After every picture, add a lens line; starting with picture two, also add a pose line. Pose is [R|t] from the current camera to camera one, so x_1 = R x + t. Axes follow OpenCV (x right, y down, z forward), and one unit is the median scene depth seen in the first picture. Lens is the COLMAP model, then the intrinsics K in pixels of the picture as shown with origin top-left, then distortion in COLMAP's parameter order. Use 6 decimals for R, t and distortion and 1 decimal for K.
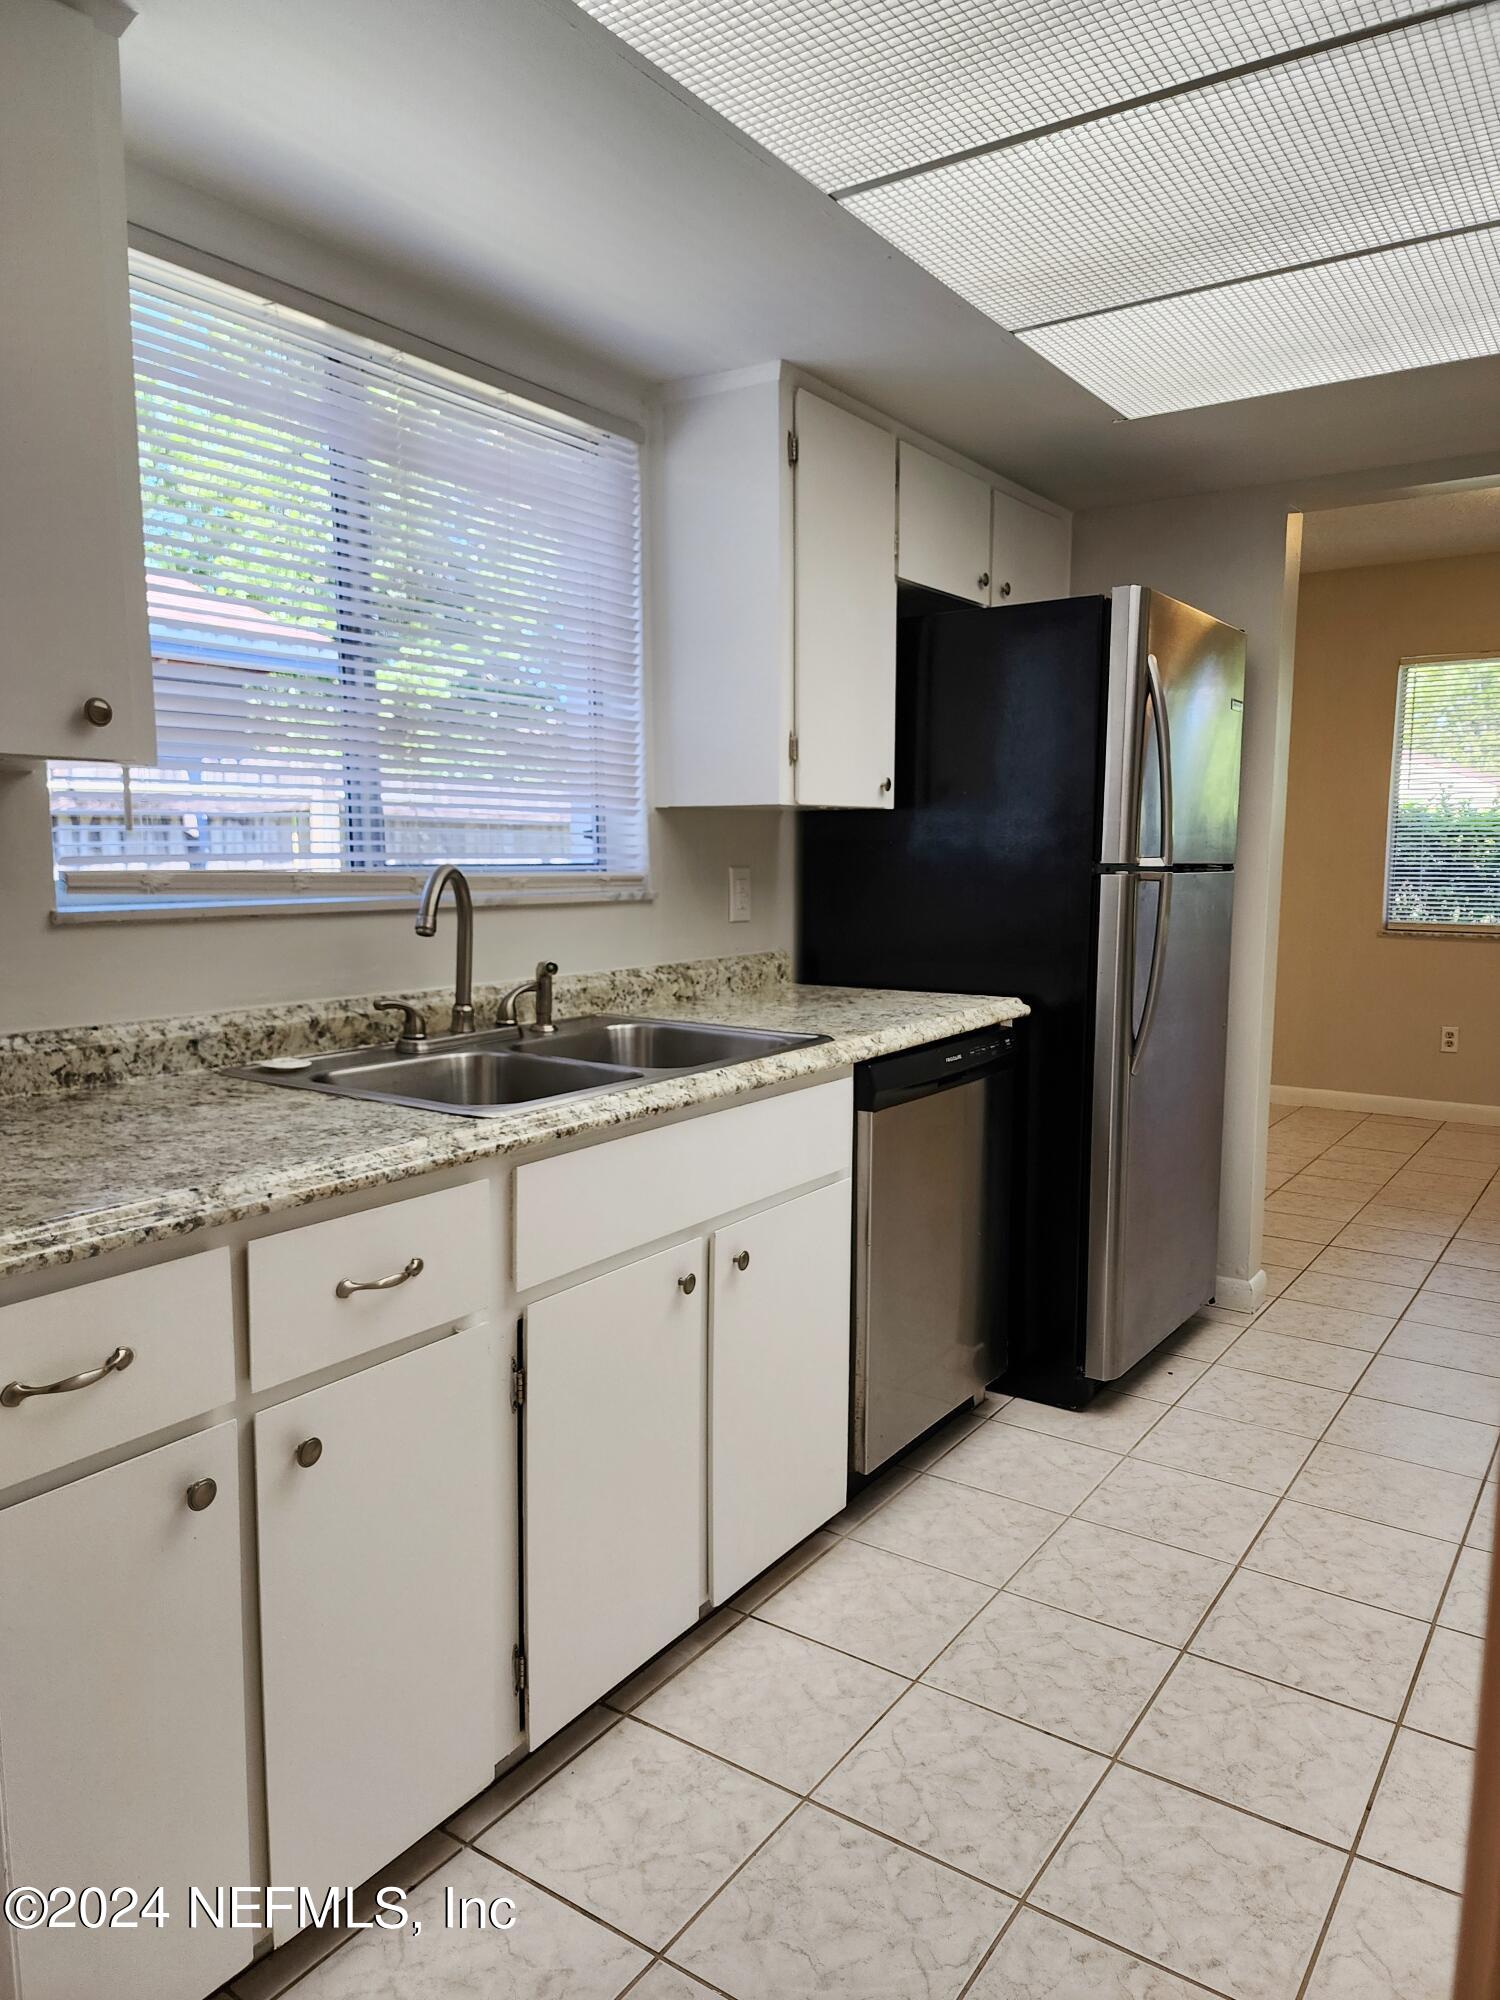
lens RADIAL K [[1348.0, 0, 753.3], [0, 1348.0, 1025.1], [0, 0, 1]] dist [0.072067, -0.066460]
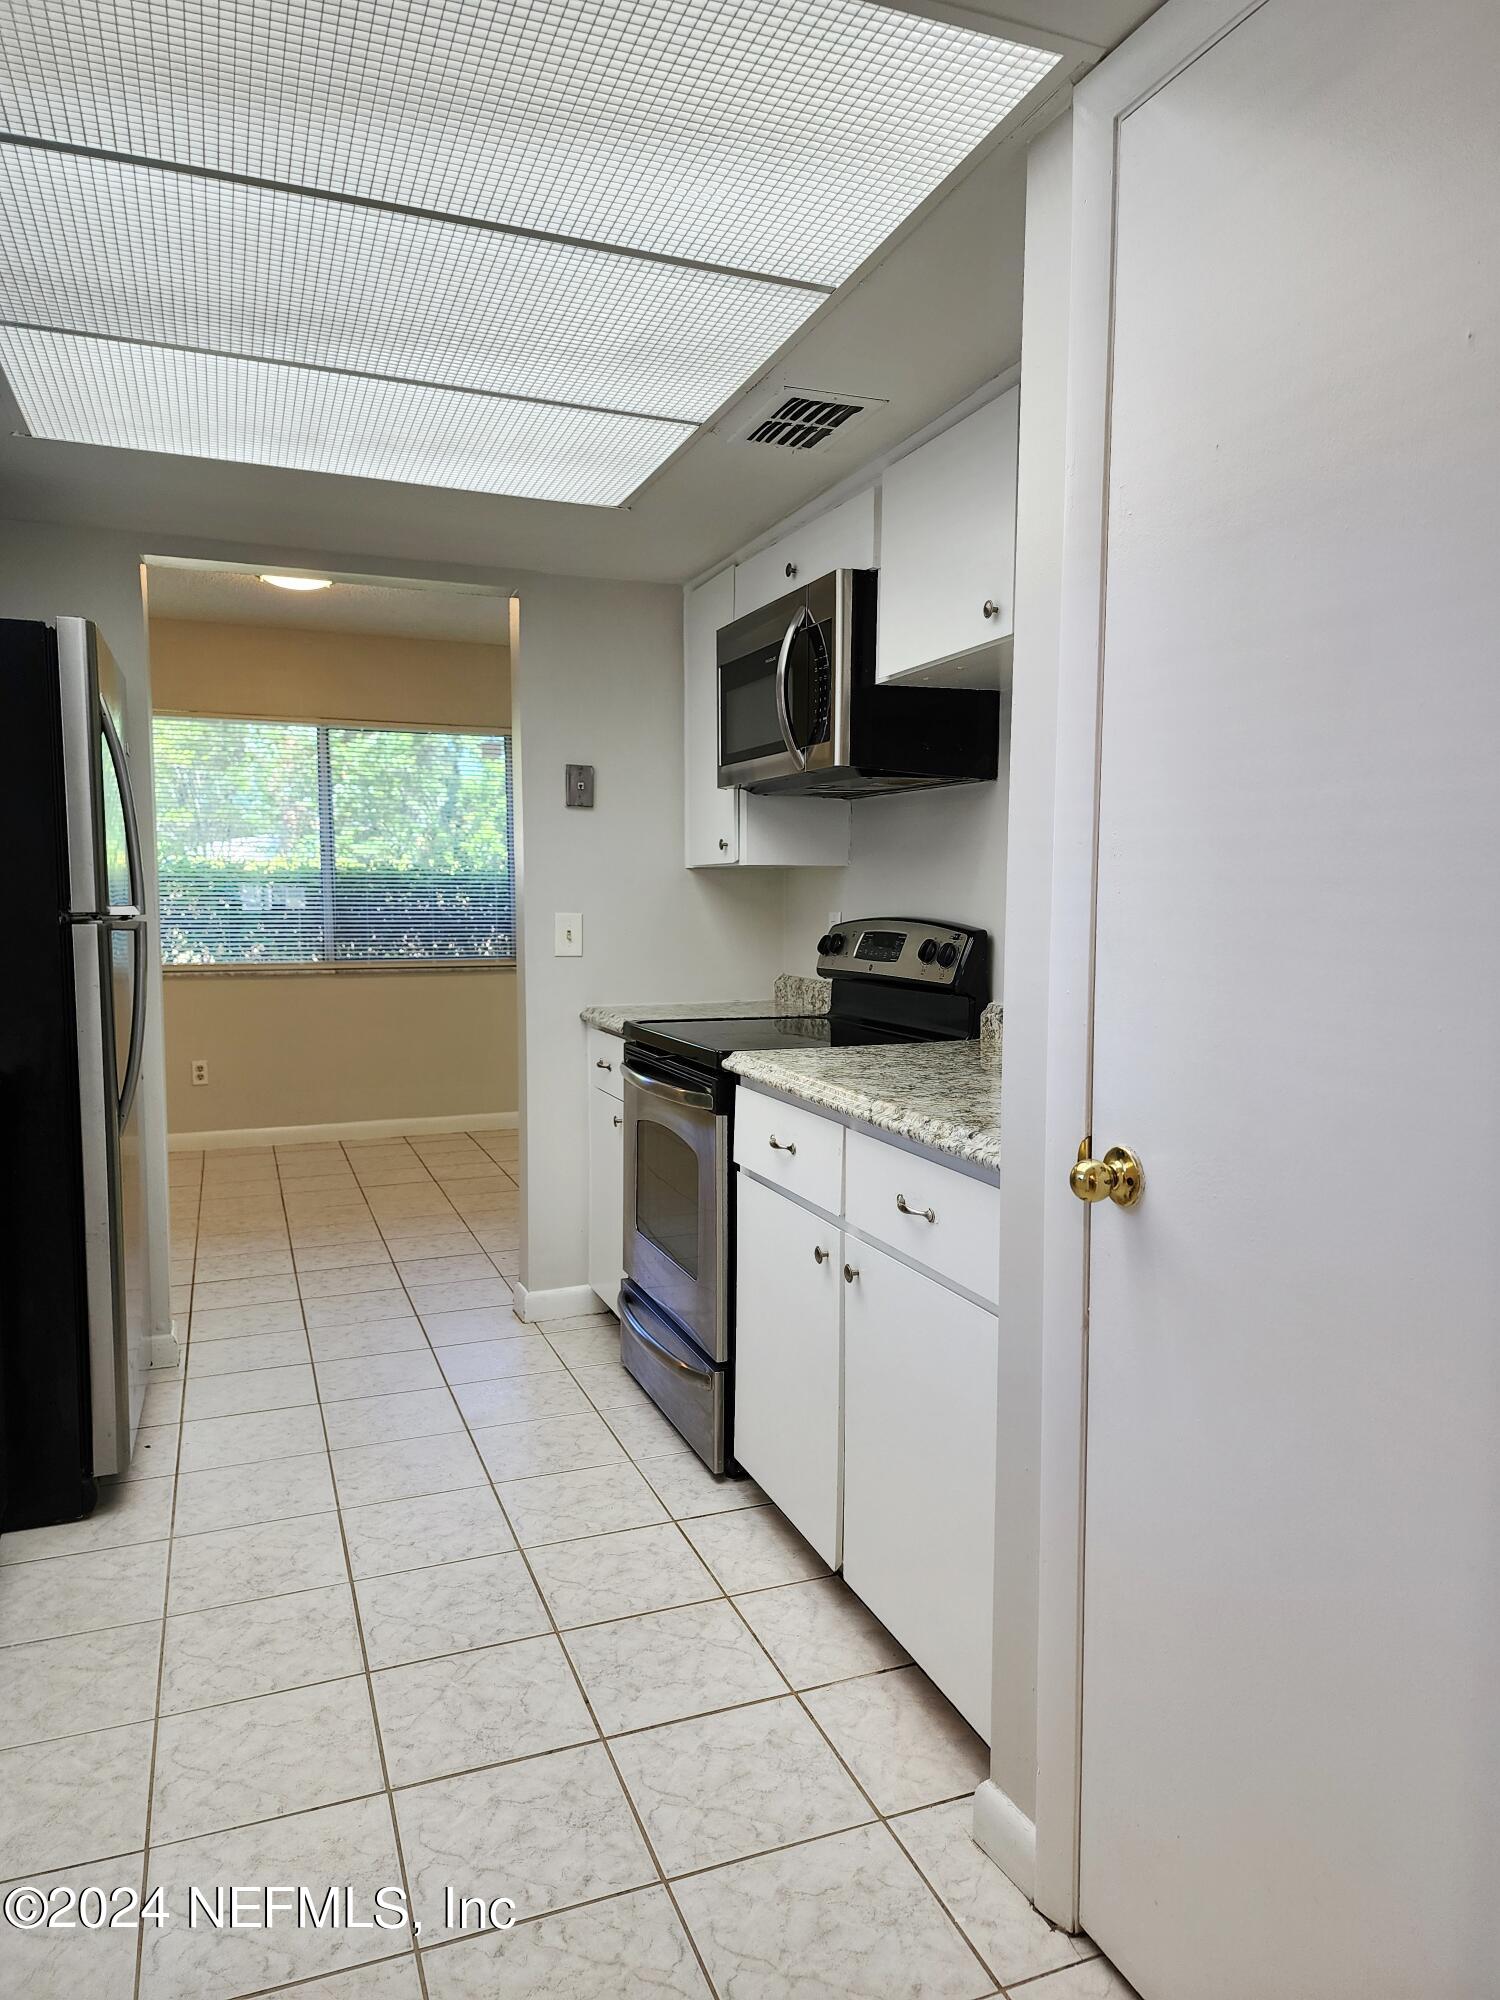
lens RADIAL K [[1357.7, 0, 750.7], [0, 1357.7, 1007.8], [0, 0, 1]] dist [0.072137, -0.070140]
pose [[0.555853, -0.073025, 0.828067, -0.283250], [0.108369, 0.993999, 0.014914, -0.020160], [-0.824186, 0.081447, 0.560431, 0.113009]]
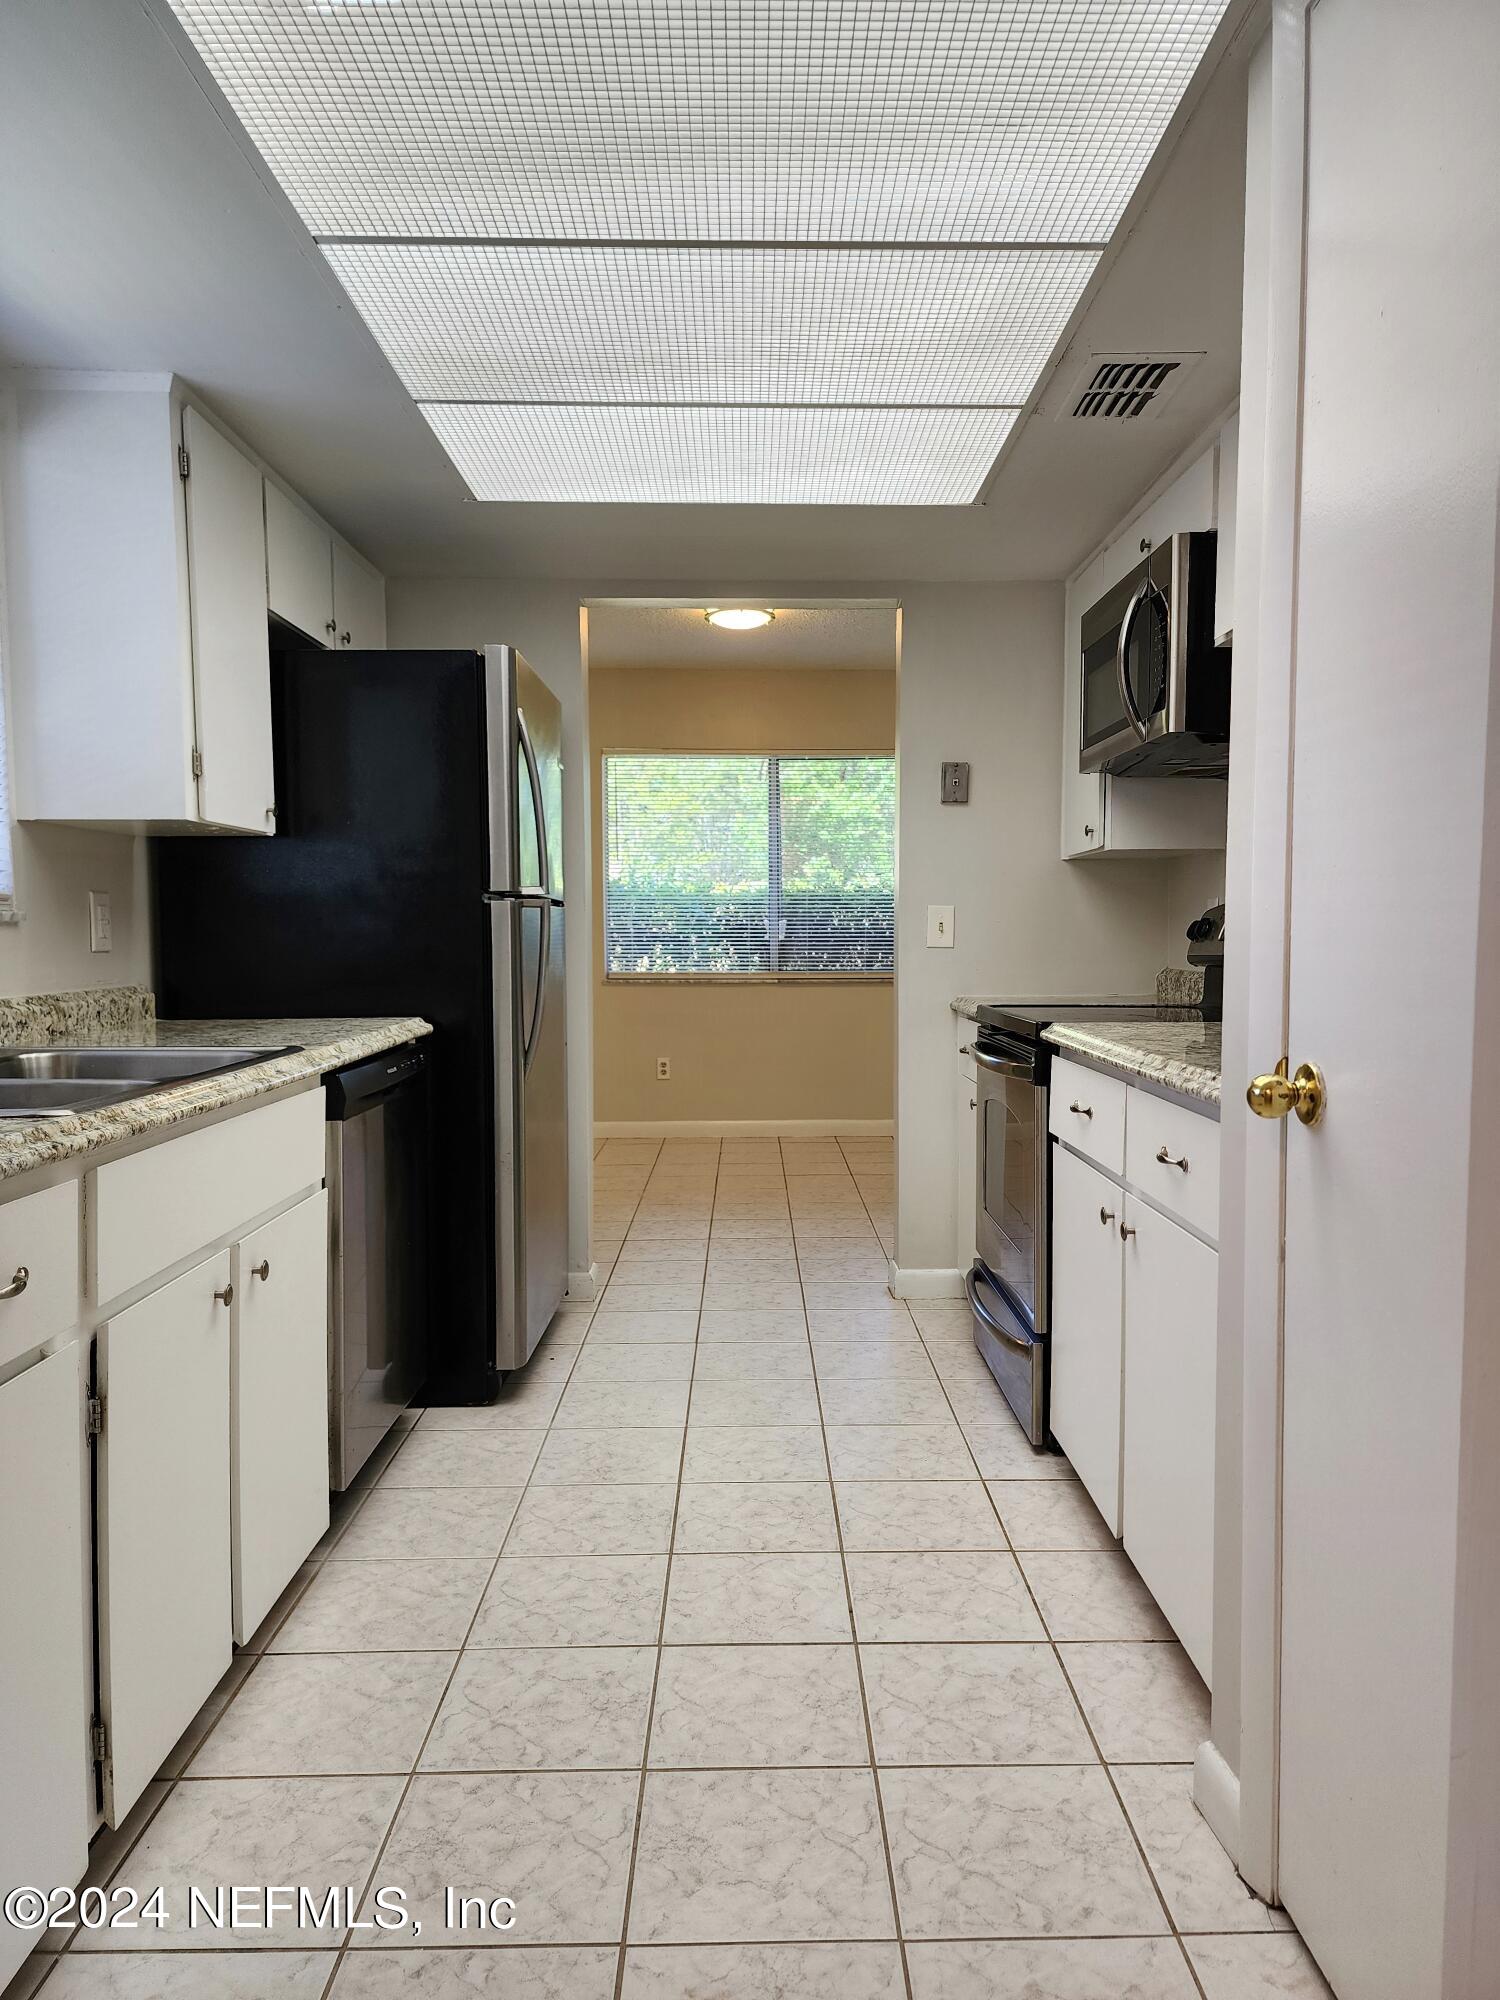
lens RADIAL K [[1348.7, 0, 748.2], [0, 1348.7, 1013.9], [0, 0, 1]] dist [0.076849, -0.069408]
pose [[0.817580, -0.036418, 0.574663, -0.223322], [0.077438, 0.995886, -0.047061, 0.051695], [-0.570585, 0.082977, 0.817036, -0.009572]]
